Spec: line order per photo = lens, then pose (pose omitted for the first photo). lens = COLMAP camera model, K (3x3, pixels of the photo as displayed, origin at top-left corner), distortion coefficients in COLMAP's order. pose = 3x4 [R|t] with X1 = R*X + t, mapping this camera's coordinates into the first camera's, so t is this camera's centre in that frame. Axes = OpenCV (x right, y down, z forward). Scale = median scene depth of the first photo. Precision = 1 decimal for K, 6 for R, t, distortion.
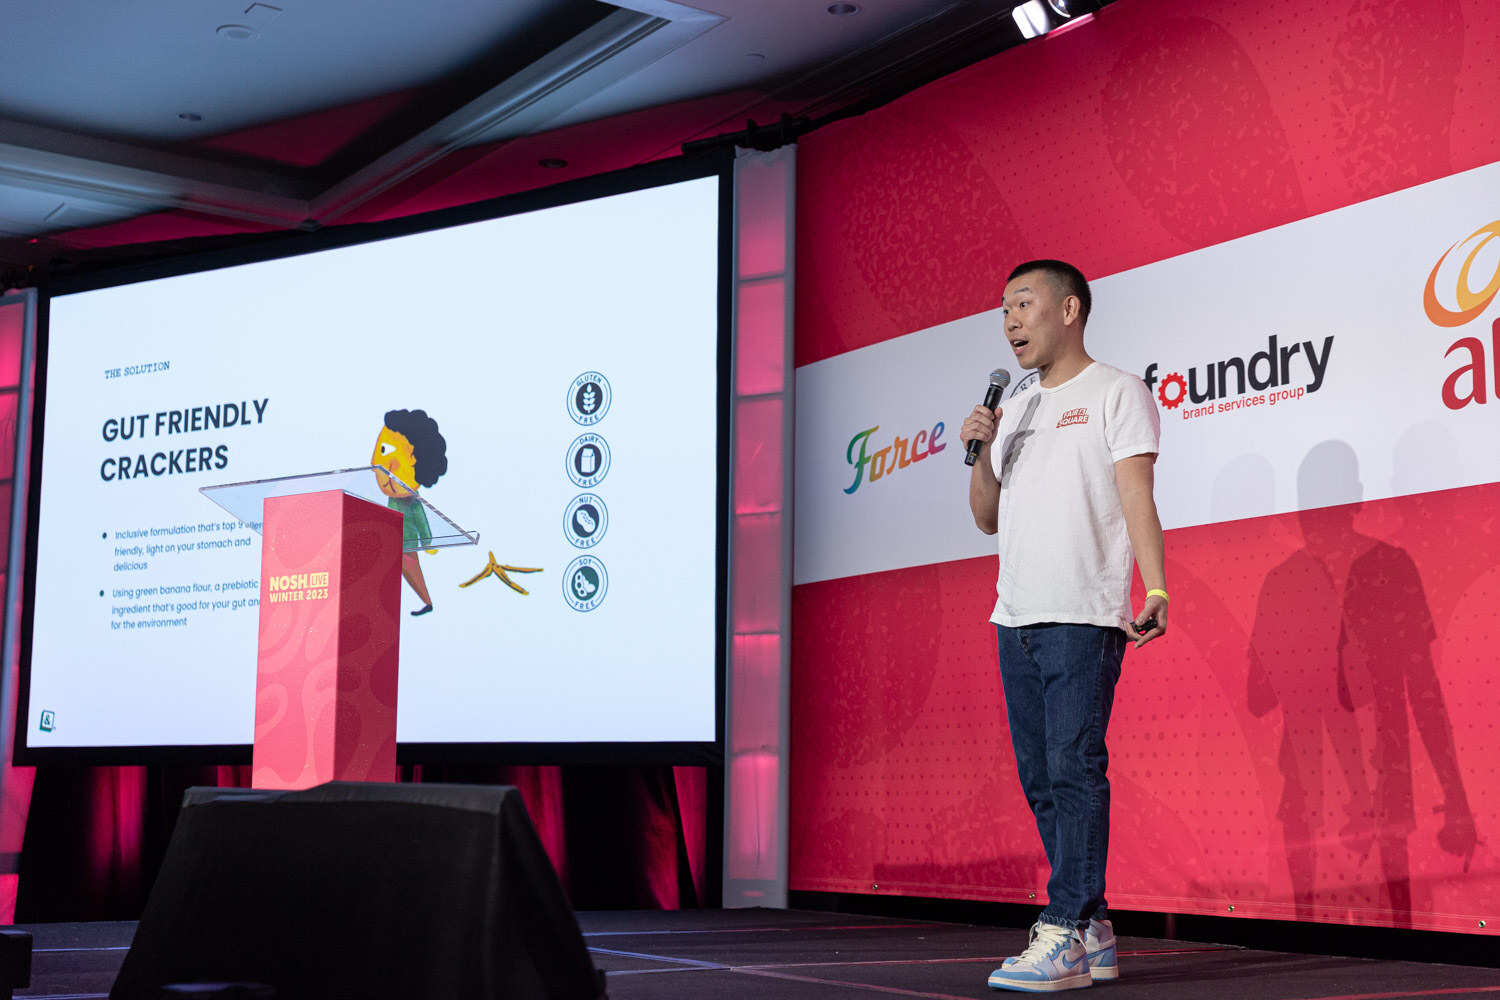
lens RADIAL K [[2040.8, 0, 735.2], [0, 2040.8, 492.9], [0, 0, 1]] dist [0.026988, 0.036178]
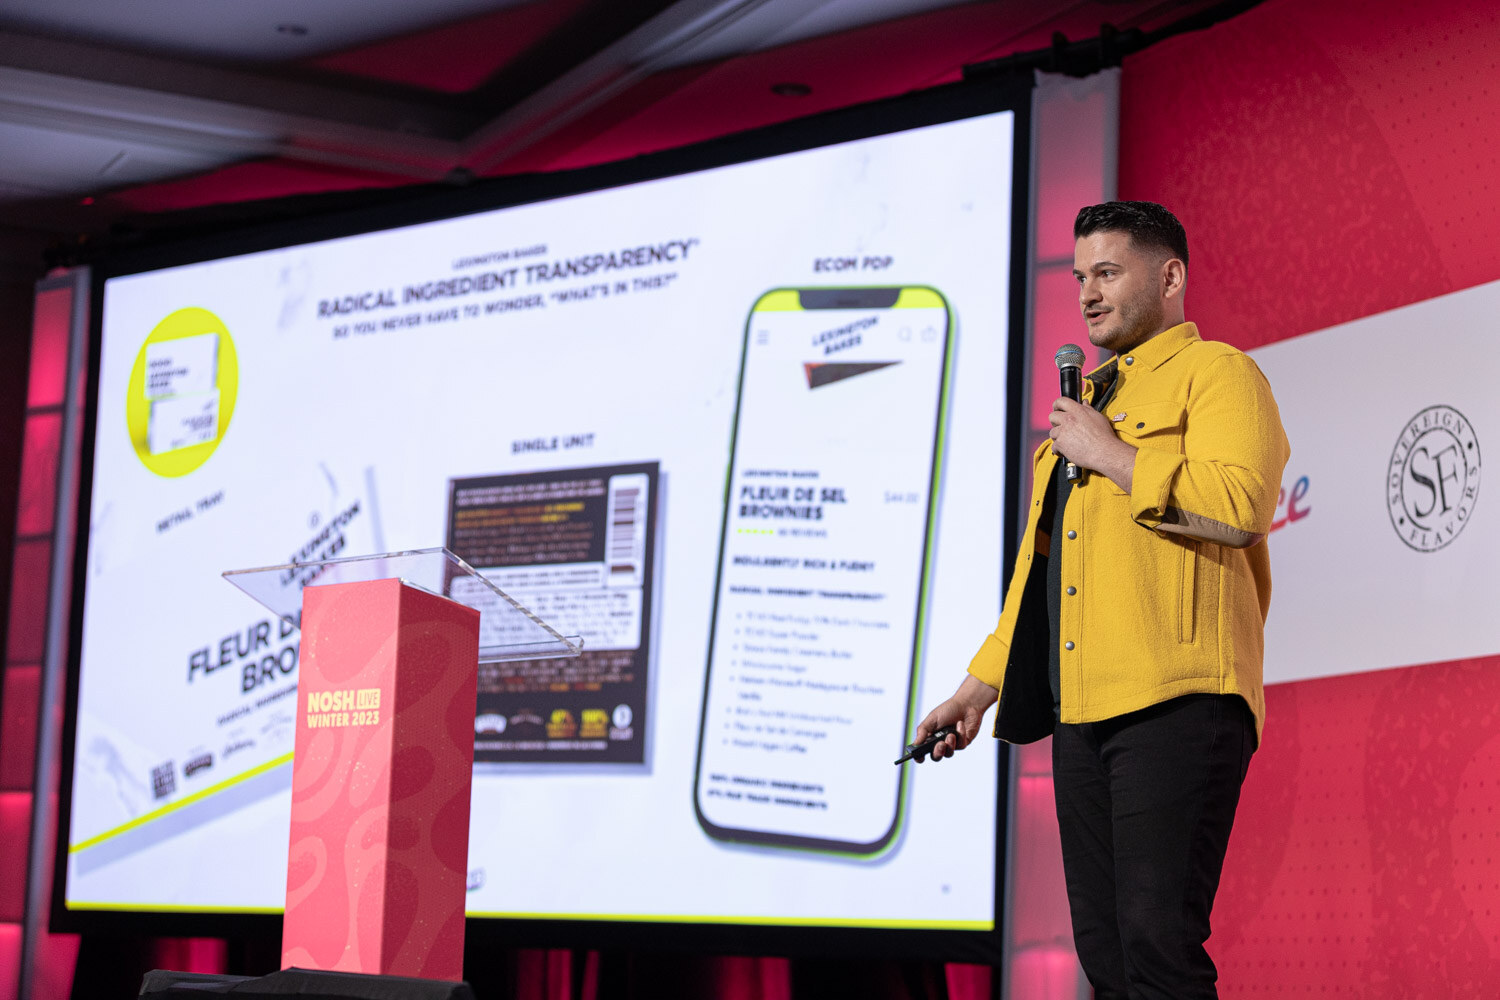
lens RADIAL K [[3167.9, 0, 750.0], [0, 3167.9, 500.0], [0, 0, 1]] dist [-0.099378, -0.282691]
pose [[0.989503, 0.009431, -0.144205, 0.065764], [-0.011014, 0.999887, -0.010187, -0.013064], [0.144093, 0.011668, 0.989495, -0.080041]]
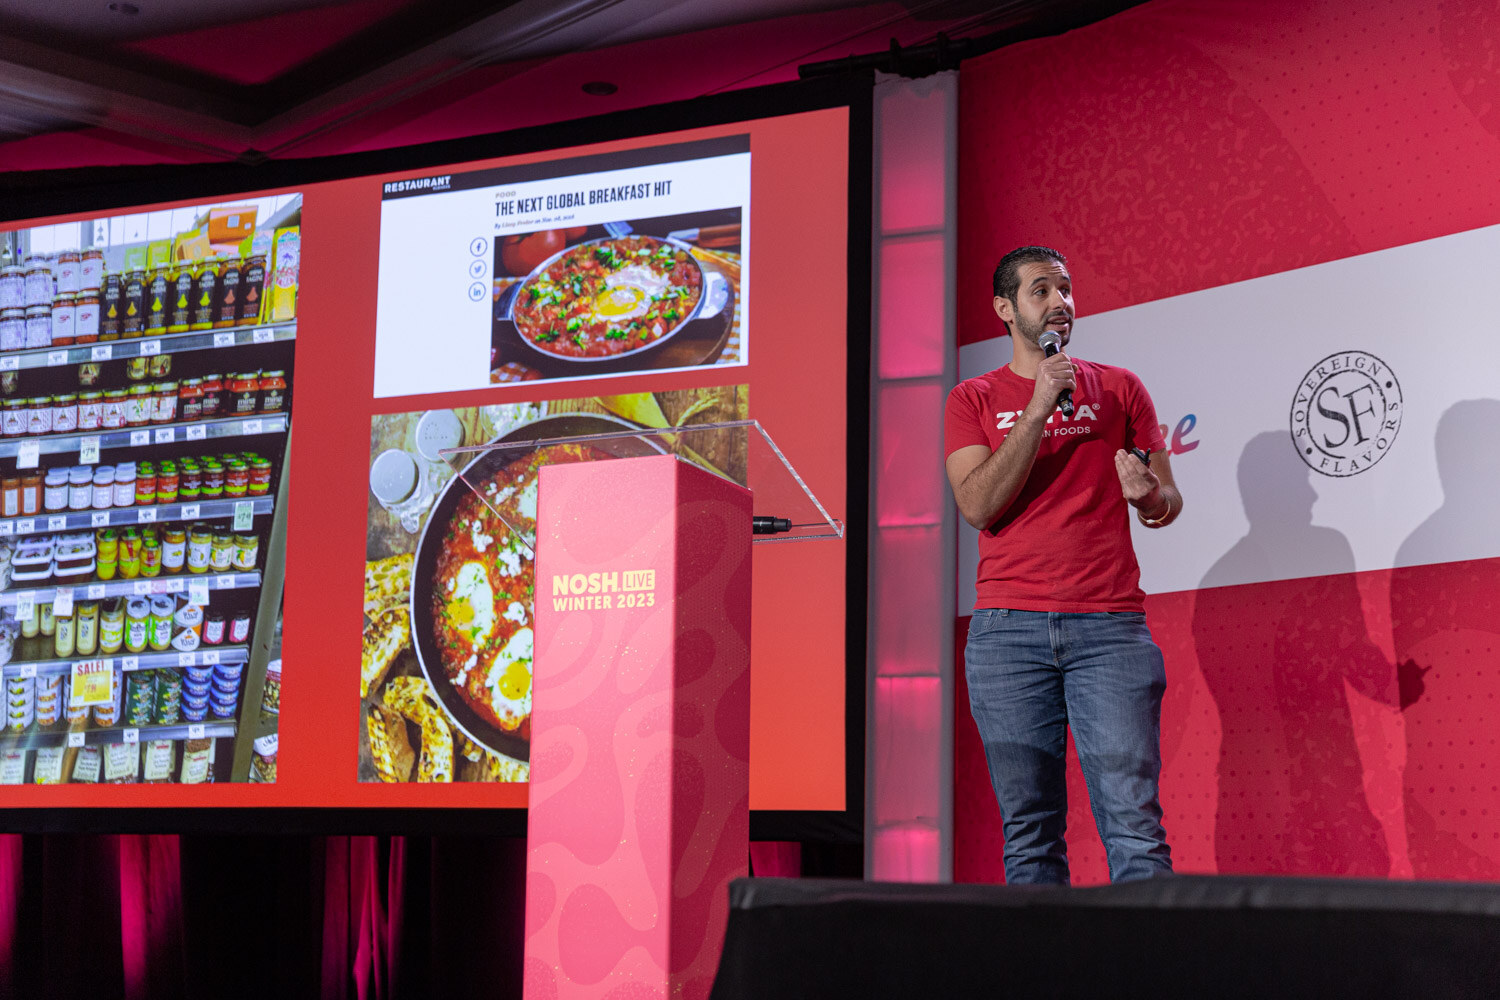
lens RADIAL K [[2243.8, 0, 750.0], [0, 2243.8, 500.0], [0, 0, 1]] dist [0.020587, 0.006955]
pose [[0.990040, 0.028757, 0.137815, -0.181013], [-0.026540, 0.999487, -0.017900, 0.018206], [-0.138259, 0.014064, 0.990296, 0.145048]]
